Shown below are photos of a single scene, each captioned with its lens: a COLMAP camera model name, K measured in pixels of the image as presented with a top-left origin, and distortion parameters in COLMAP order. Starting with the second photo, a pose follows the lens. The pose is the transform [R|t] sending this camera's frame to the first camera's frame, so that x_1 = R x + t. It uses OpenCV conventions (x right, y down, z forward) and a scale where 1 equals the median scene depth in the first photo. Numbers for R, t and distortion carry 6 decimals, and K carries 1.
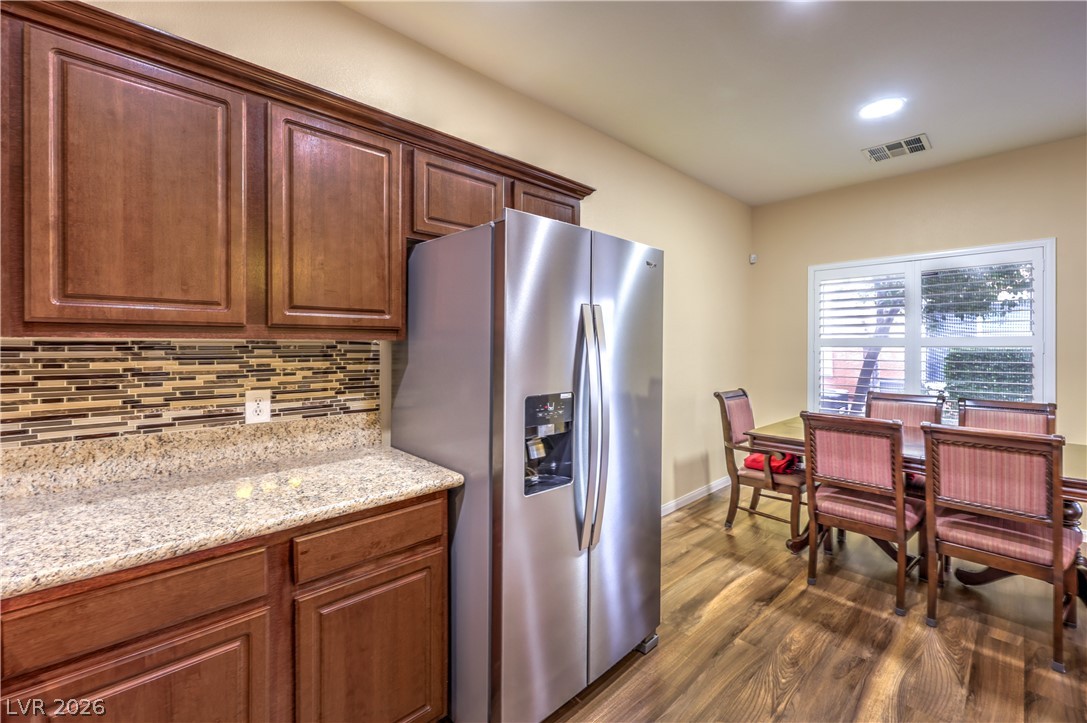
lens RADIAL K [[452.6, 0, 545.0], [0, 452.6, 347.9], [0, 0, 1]] dist [0.002349, 0.000300]
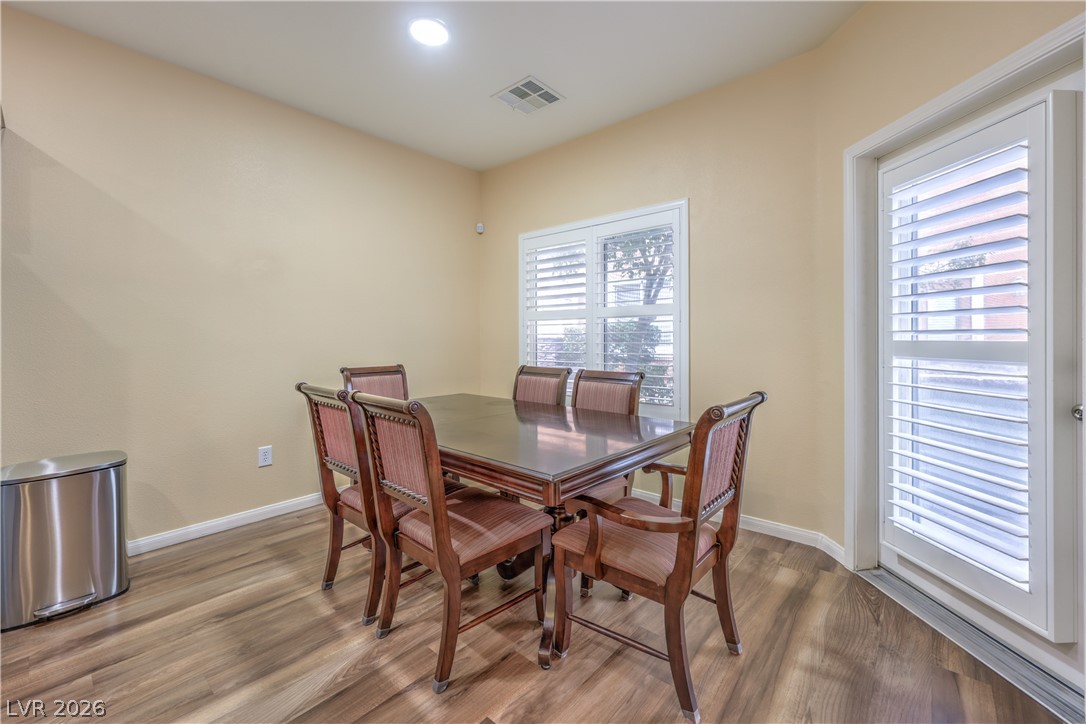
lens RADIAL K [[445.0, 0, 543.7], [0, 445.0, 340.0], [0, 0, 1]] dist [0.000980, 0.000093]
pose [[0.995386, -0.006674, 0.095717, 1.034064], [0.006670, 0.999978, 0.000357, 0.070445], [-0.095717, 0.000283, 0.995409, 0.157068]]
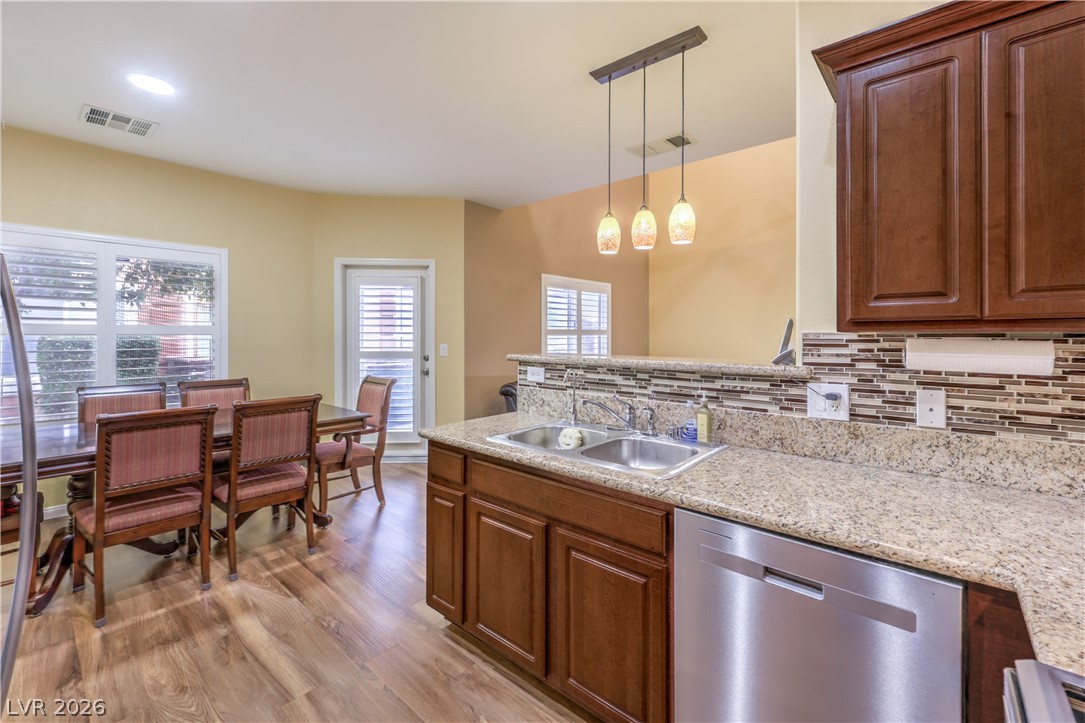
lens RADIAL K [[454.3, 0, 557.0], [0, 454.3, 333.2], [0, 0, 1]] dist [-0.003813, -0.000358]
pose [[-0.111931, 0.001157, 0.993715, -0.353304], [0.004302, 0.999991, -0.000680, -0.001429], [-0.993707, 0.004199, -0.111935, 0.309920]]
